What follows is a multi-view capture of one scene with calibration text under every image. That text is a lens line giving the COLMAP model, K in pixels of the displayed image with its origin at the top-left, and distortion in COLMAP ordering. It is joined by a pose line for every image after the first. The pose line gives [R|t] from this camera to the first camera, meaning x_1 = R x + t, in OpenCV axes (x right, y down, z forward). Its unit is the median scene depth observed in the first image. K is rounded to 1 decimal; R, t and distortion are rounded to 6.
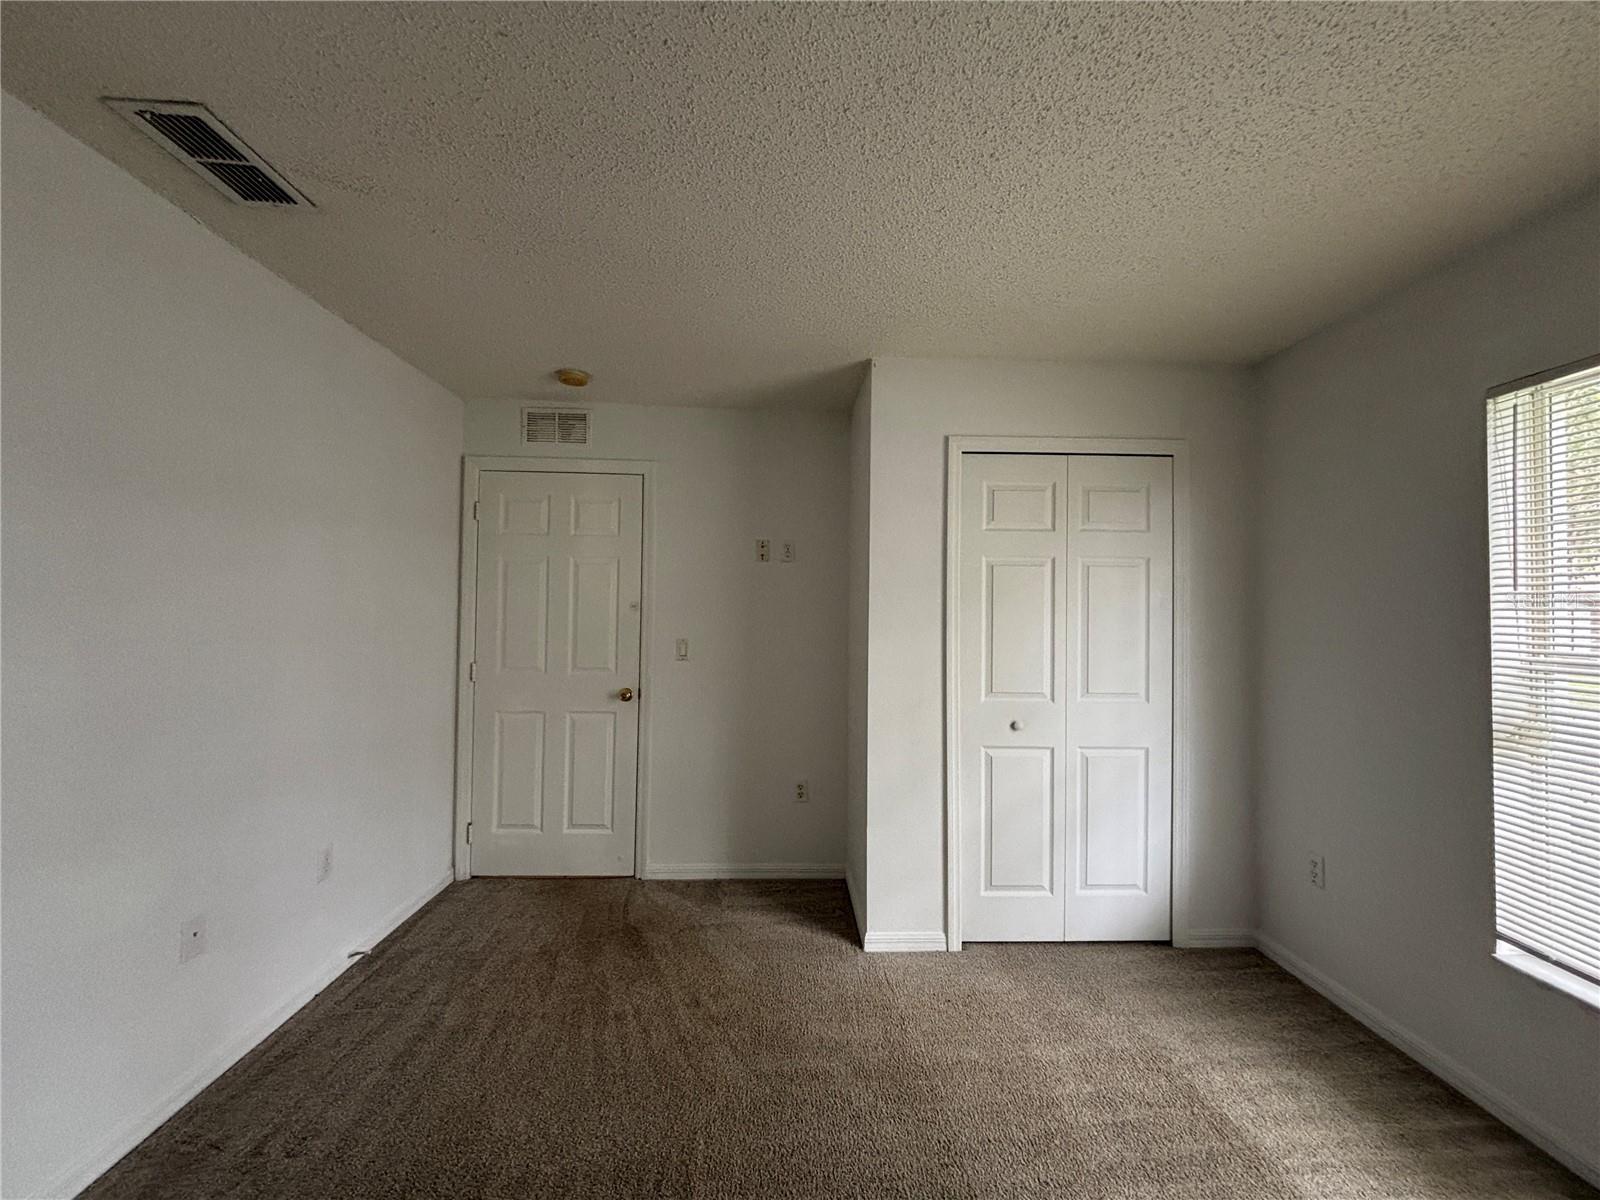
lens RADIAL K [[644.3, 0, 796.9], [0, 644.3, 591.8], [0, 0, 1]] dist [0.002980, 0.000148]
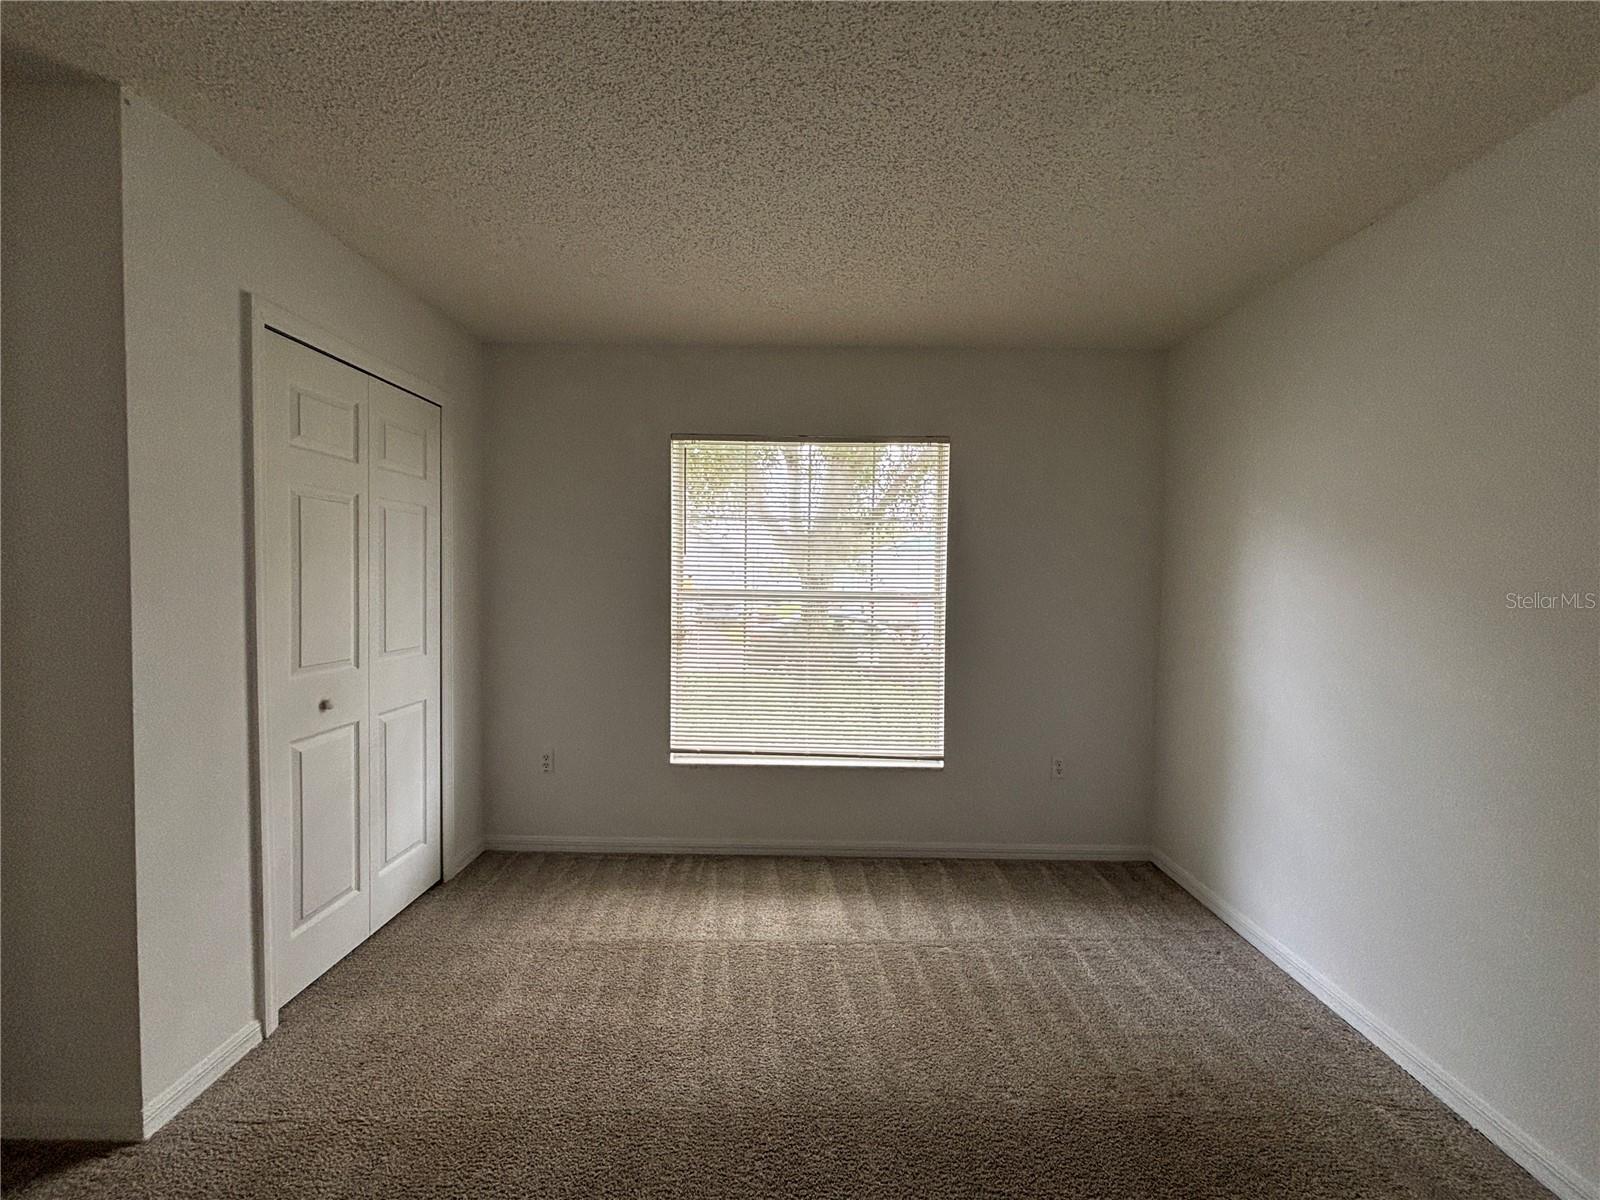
lens RADIAL K [[644.3, 0, 795.6], [0, 644.3, 588.0], [0, 0, 1]] dist [0.002980, 0.000148]
pose [[0.055199, -0.024045, 0.998186, -0.422330], [-0.042816, 0.998733, 0.026425, 0.021361], [-0.997557, -0.044197, 0.054099, 0.401137]]
